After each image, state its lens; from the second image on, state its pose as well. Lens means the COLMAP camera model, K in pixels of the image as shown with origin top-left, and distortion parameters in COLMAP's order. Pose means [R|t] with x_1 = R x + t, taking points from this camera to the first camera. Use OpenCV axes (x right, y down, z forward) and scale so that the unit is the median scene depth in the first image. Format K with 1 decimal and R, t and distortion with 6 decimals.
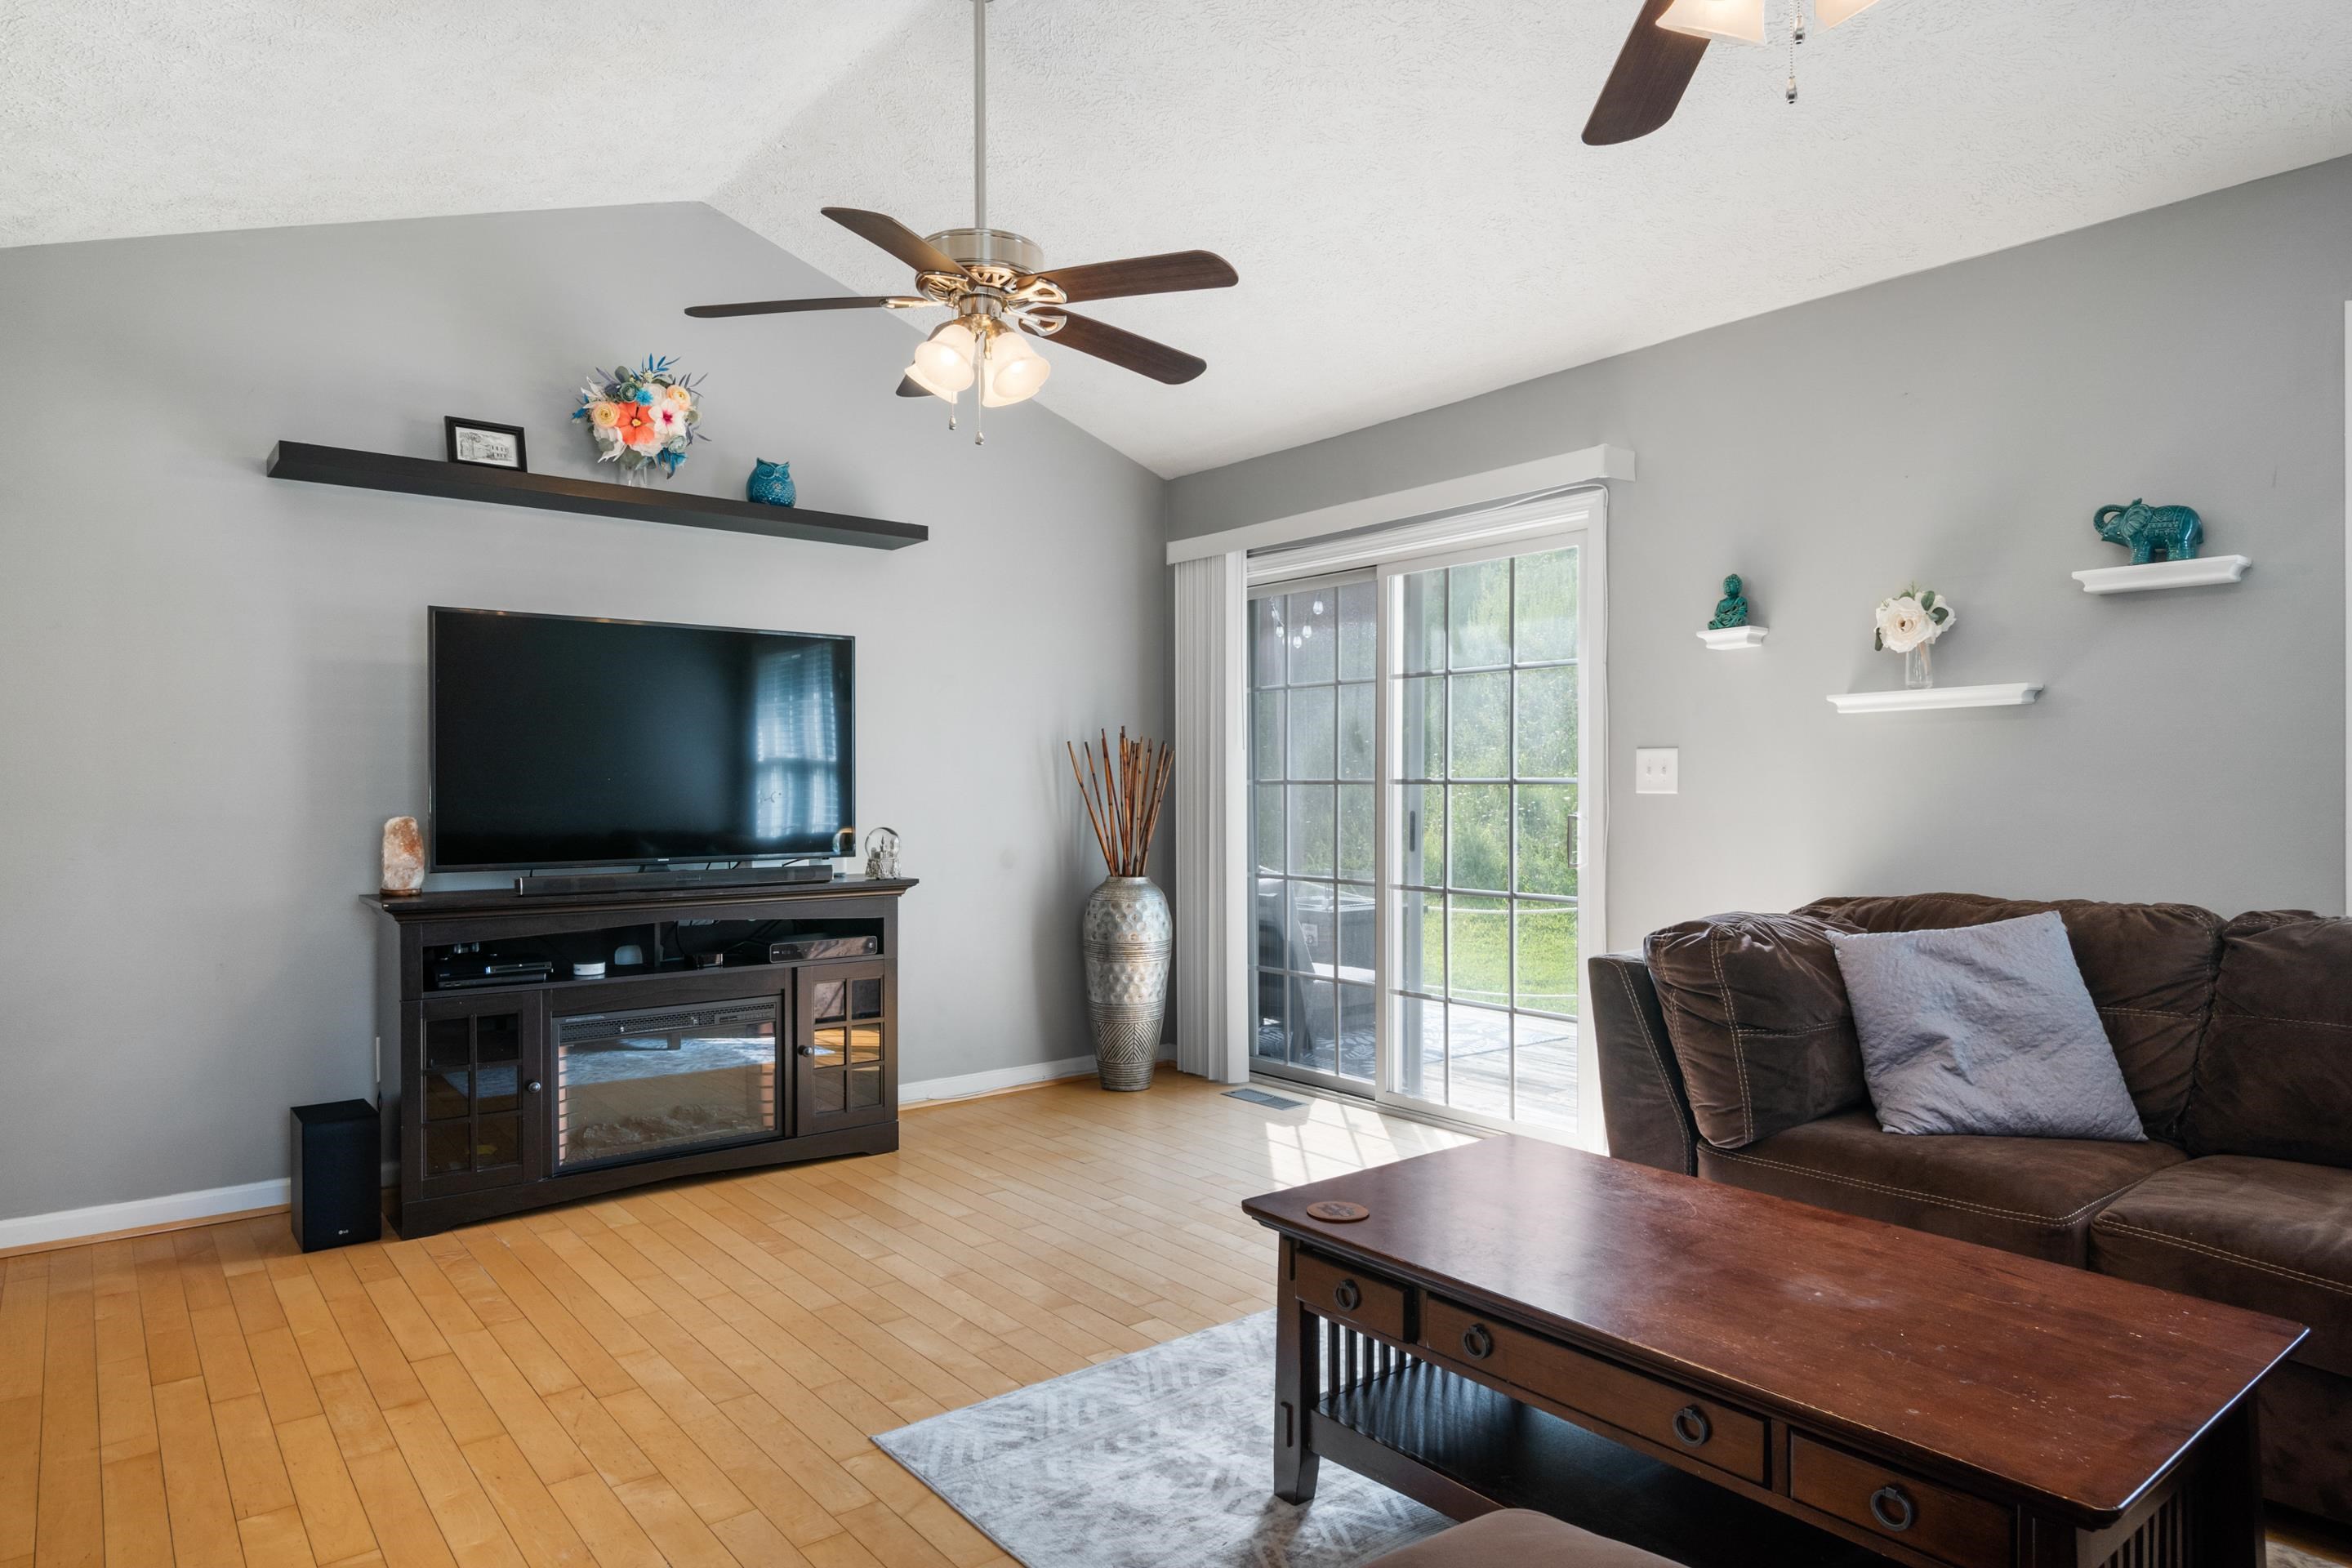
lens RADIAL K [[1359.9, 0, 1163.4], [0, 1359.9, 789.2], [0, 0, 1]] dist [-0.004062, -0.007224]
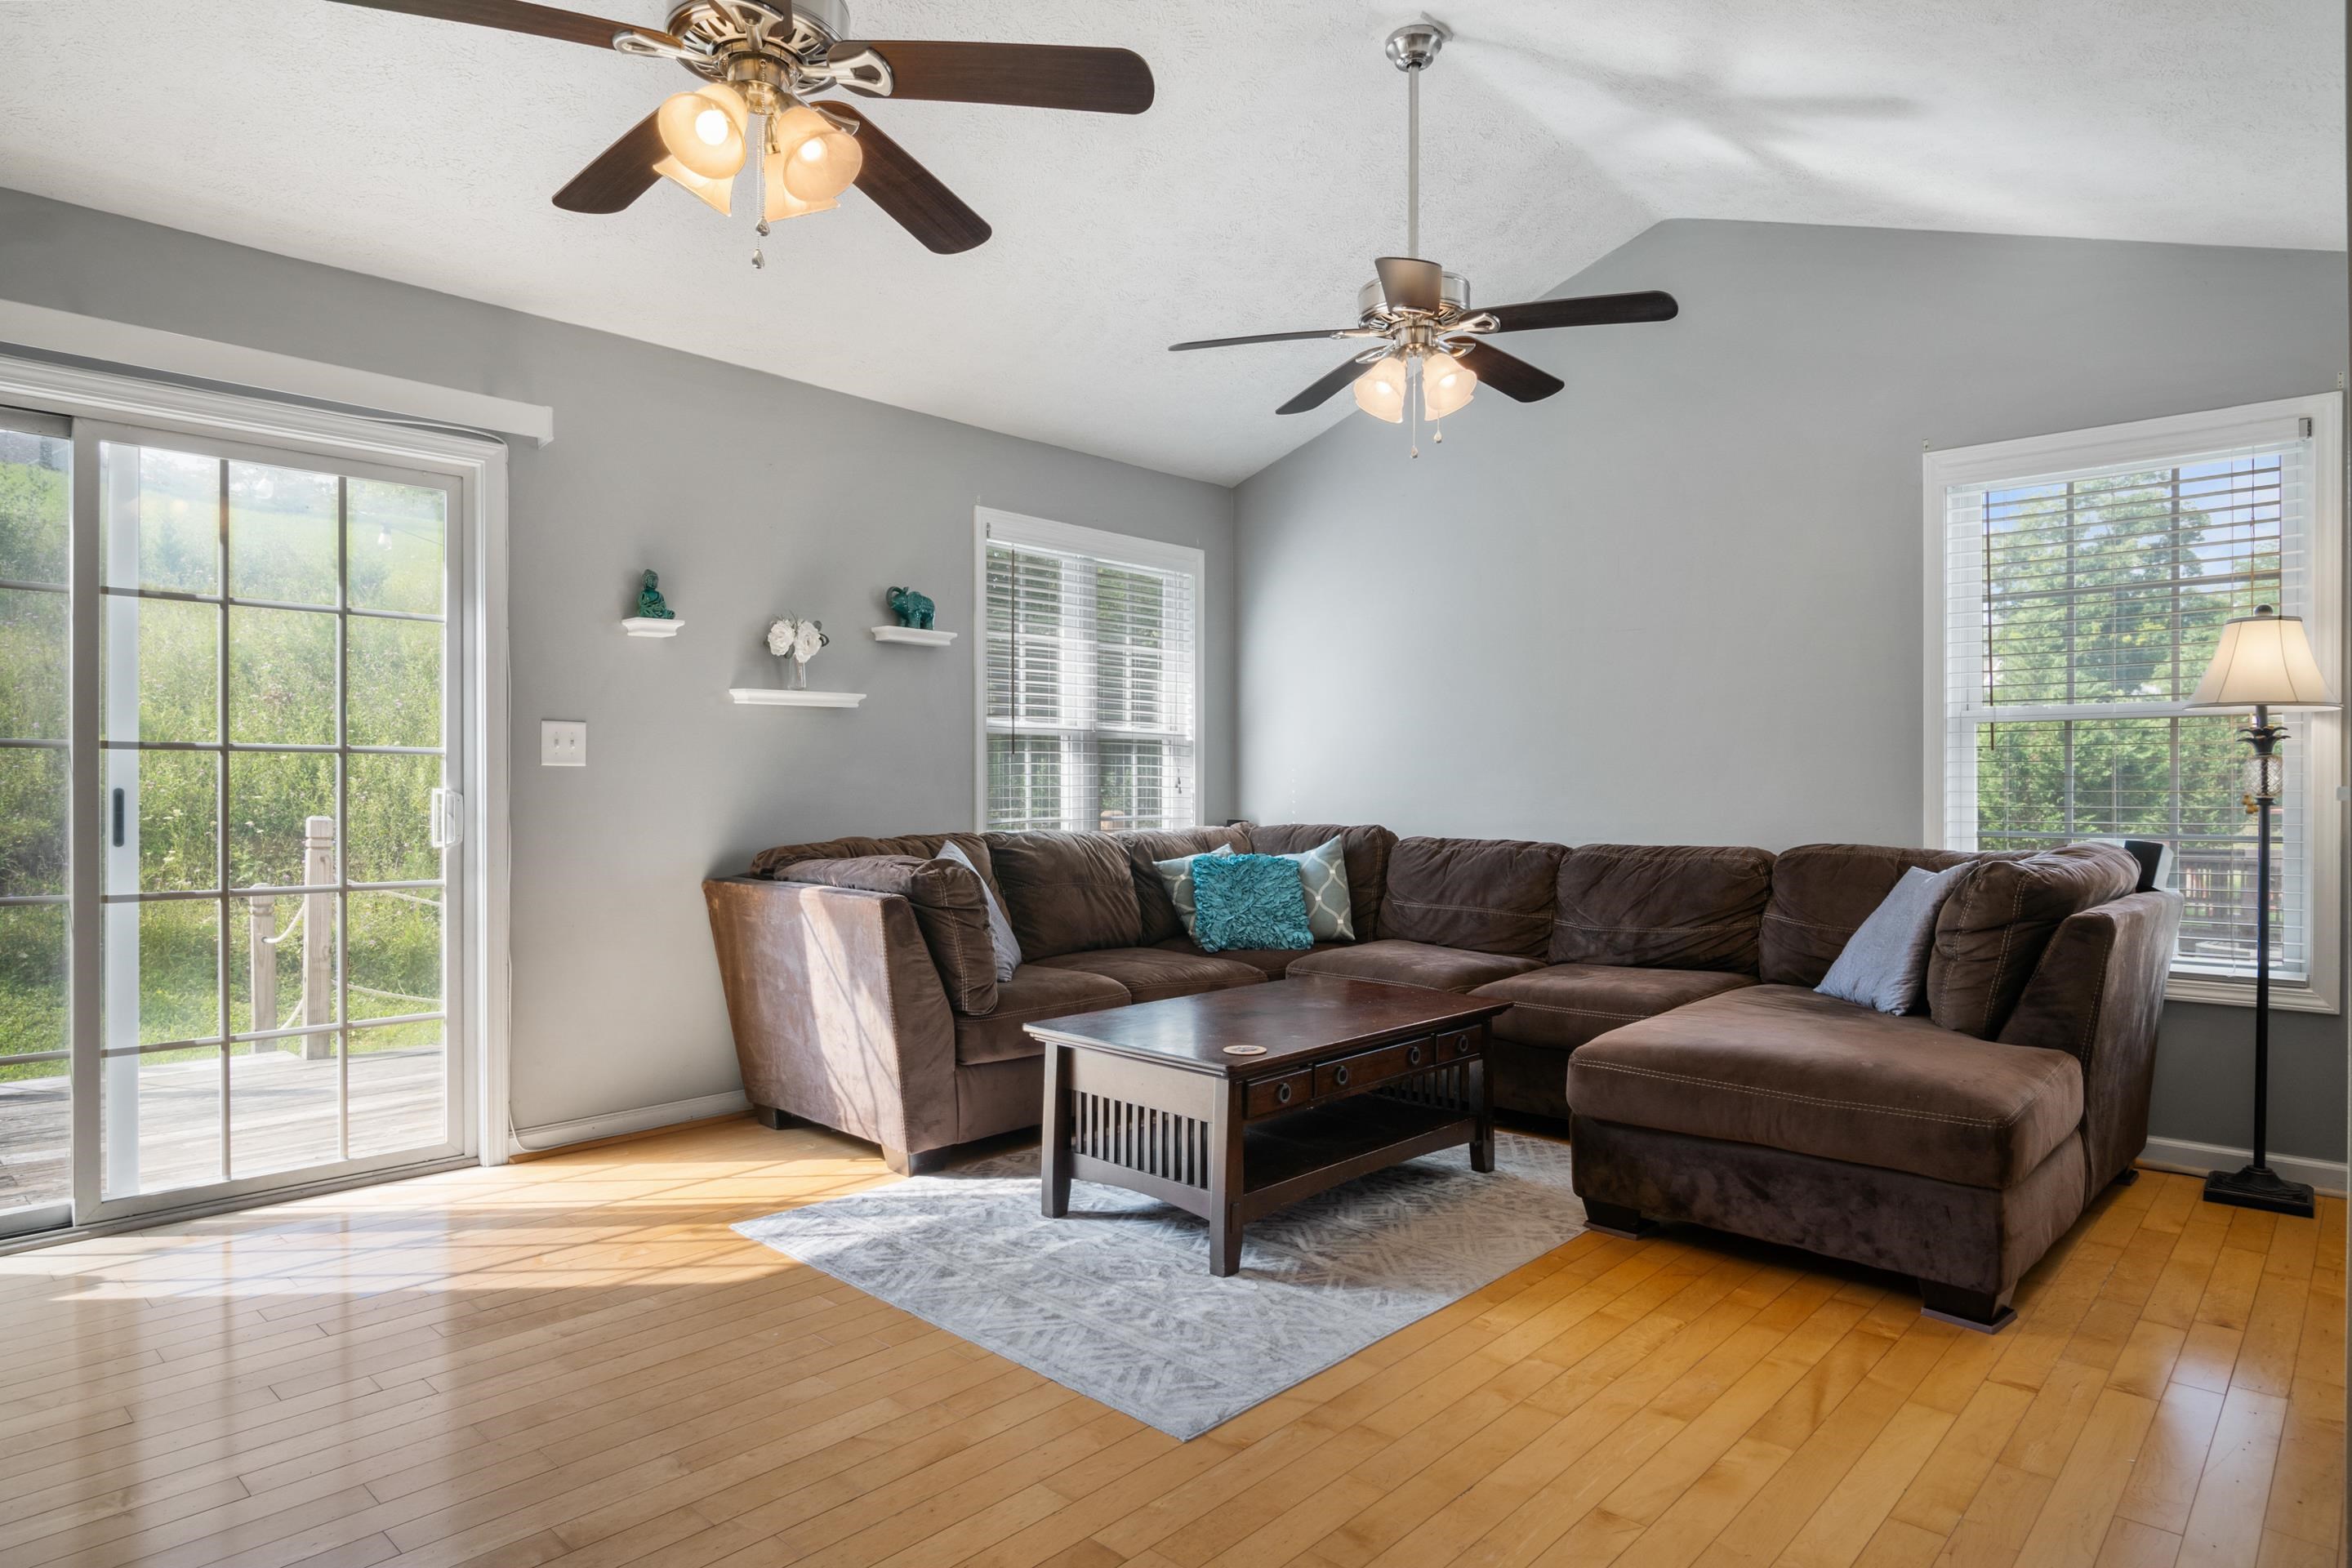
lens RADIAL K [[1359.9, 0, 1168.9], [0, 1359.9, 773.3], [0, 0, 1]] dist [-0.004062, -0.007224]
pose [[-0.143734, 0.009801, 0.989568, -0.789205], [-0.003837, 0.999938, -0.010461, 0.020018], [-0.989609, -0.005300, -0.143687, 0.786123]]
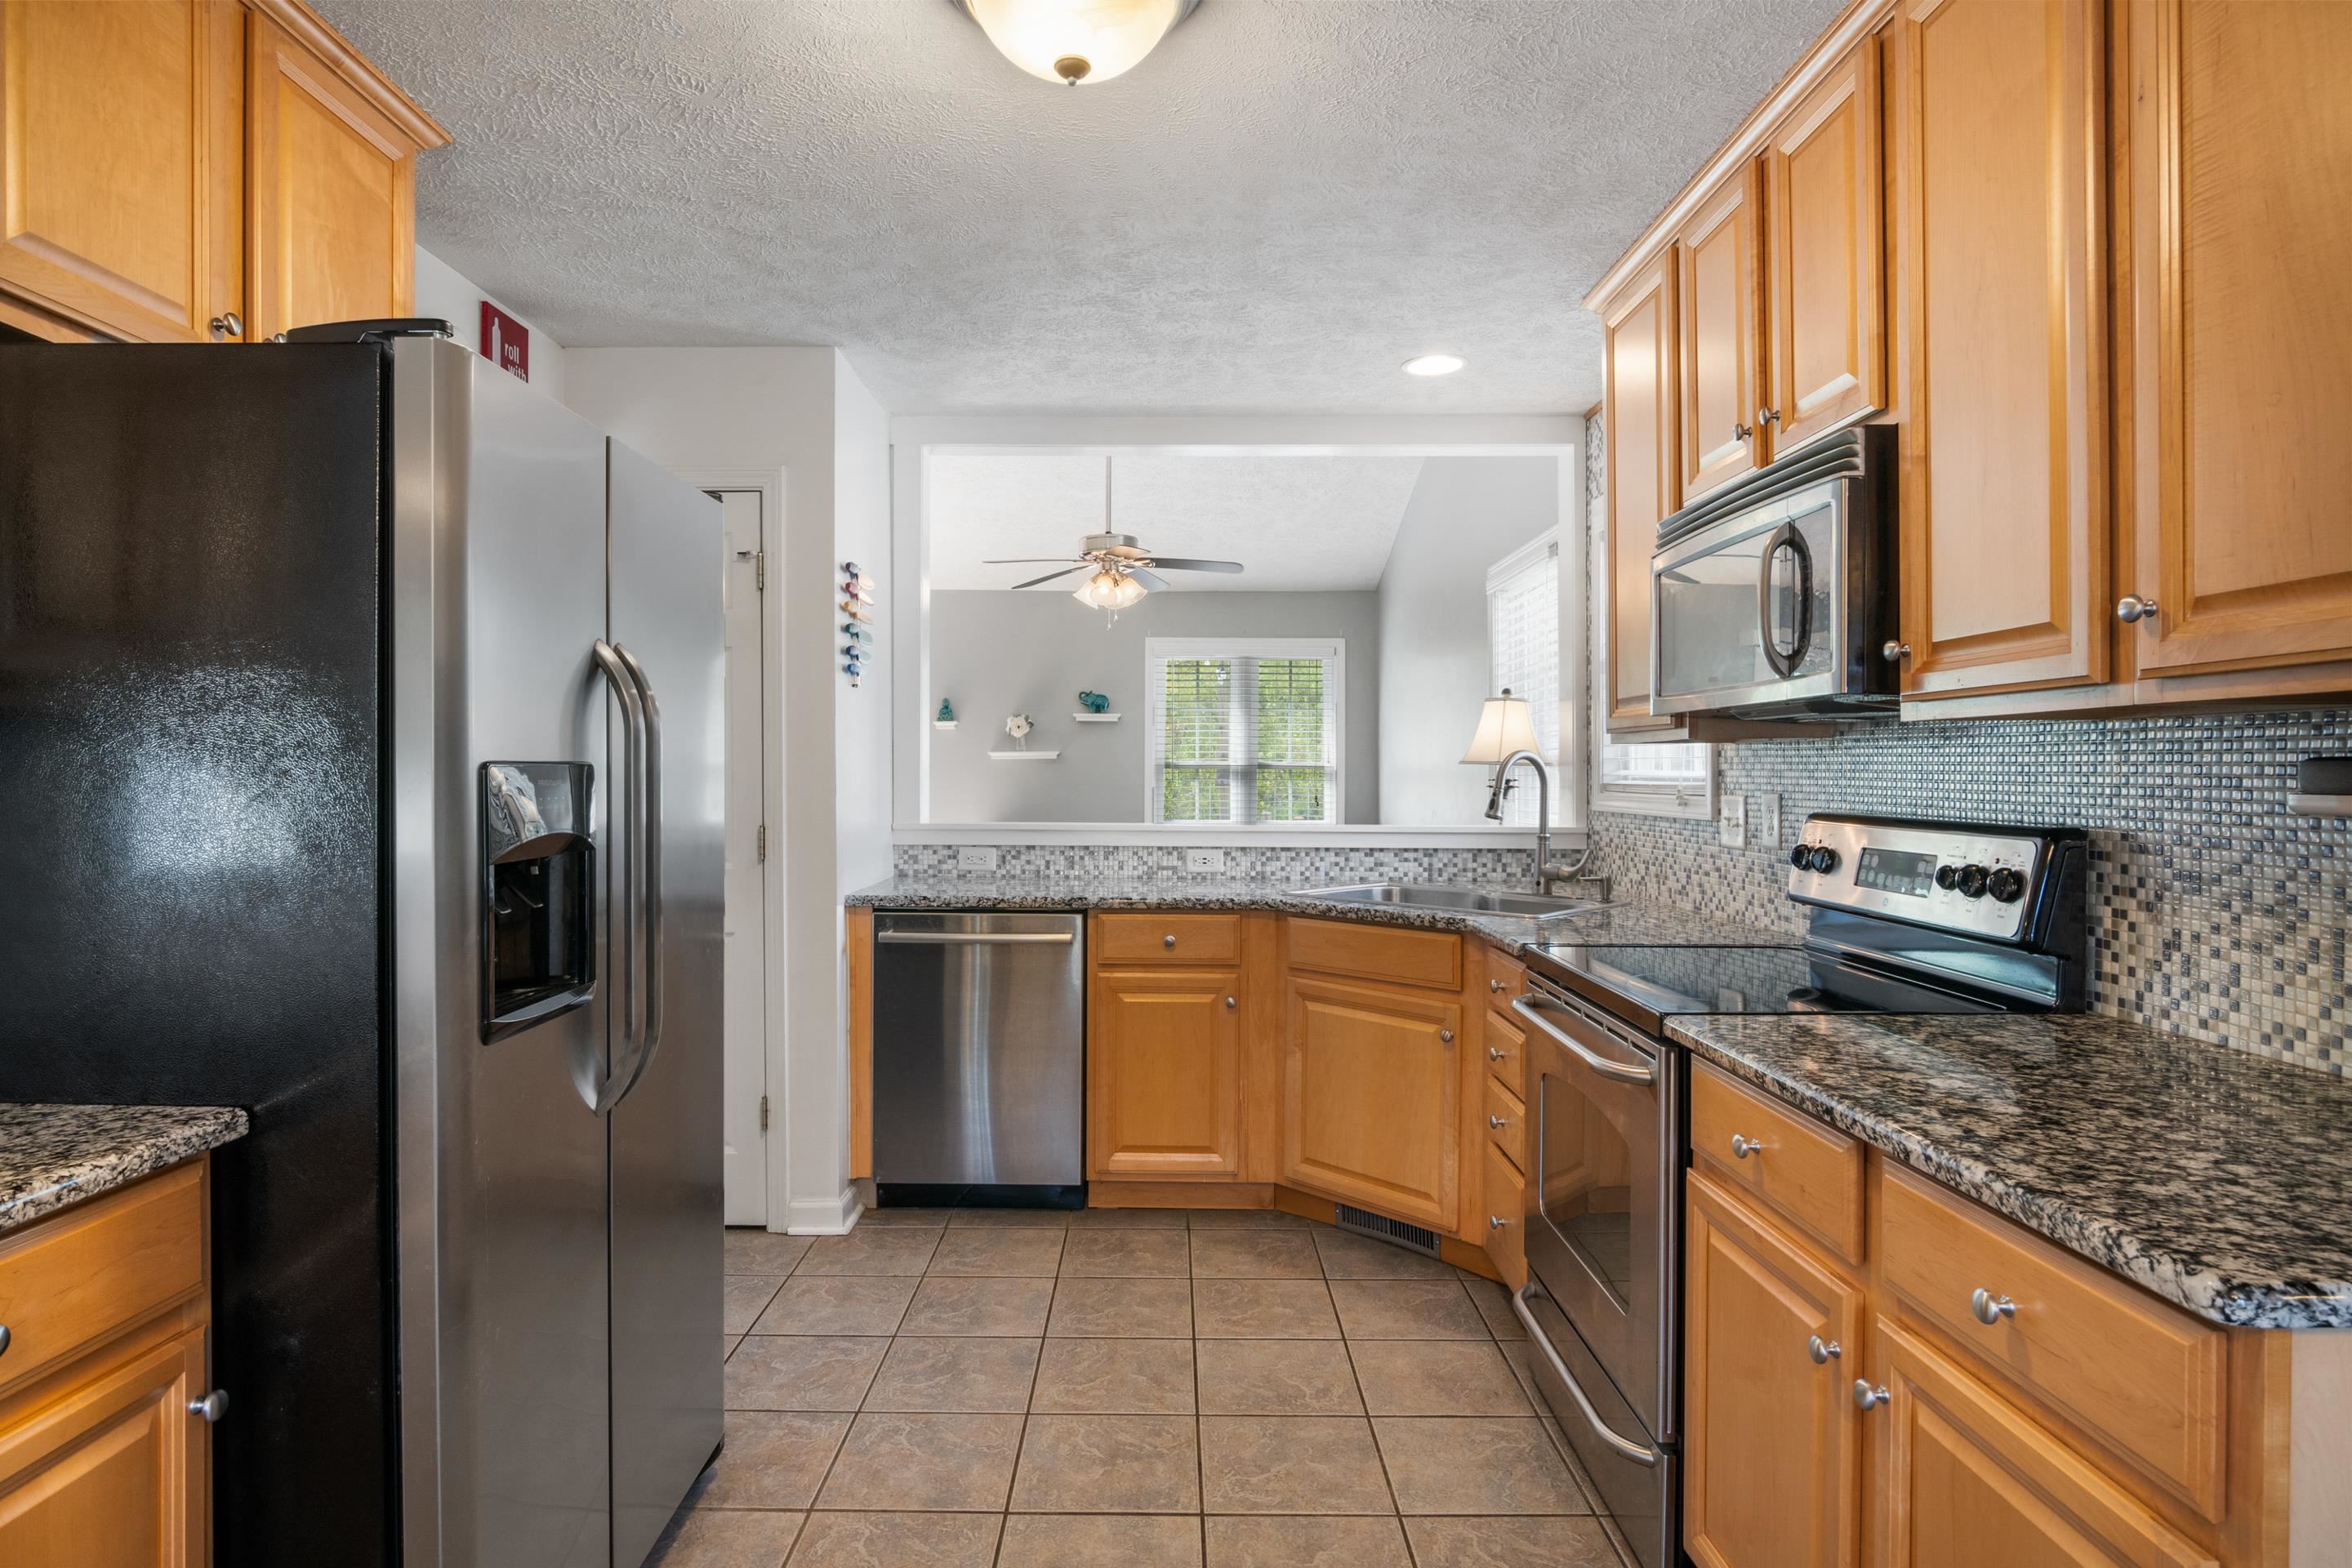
lens RADIAL K [[1301.3, 0, 1126.0], [0, 1301.3, 781.9], [0, 0, 1]] dist [-0.009393, -0.004559]
pose [[0.650701, -0.001749, 0.759332, -1.165129], [-0.006819, 0.999944, 0.008147, -0.034719], [-0.759303, -0.010479, 0.650653, -0.755719]]
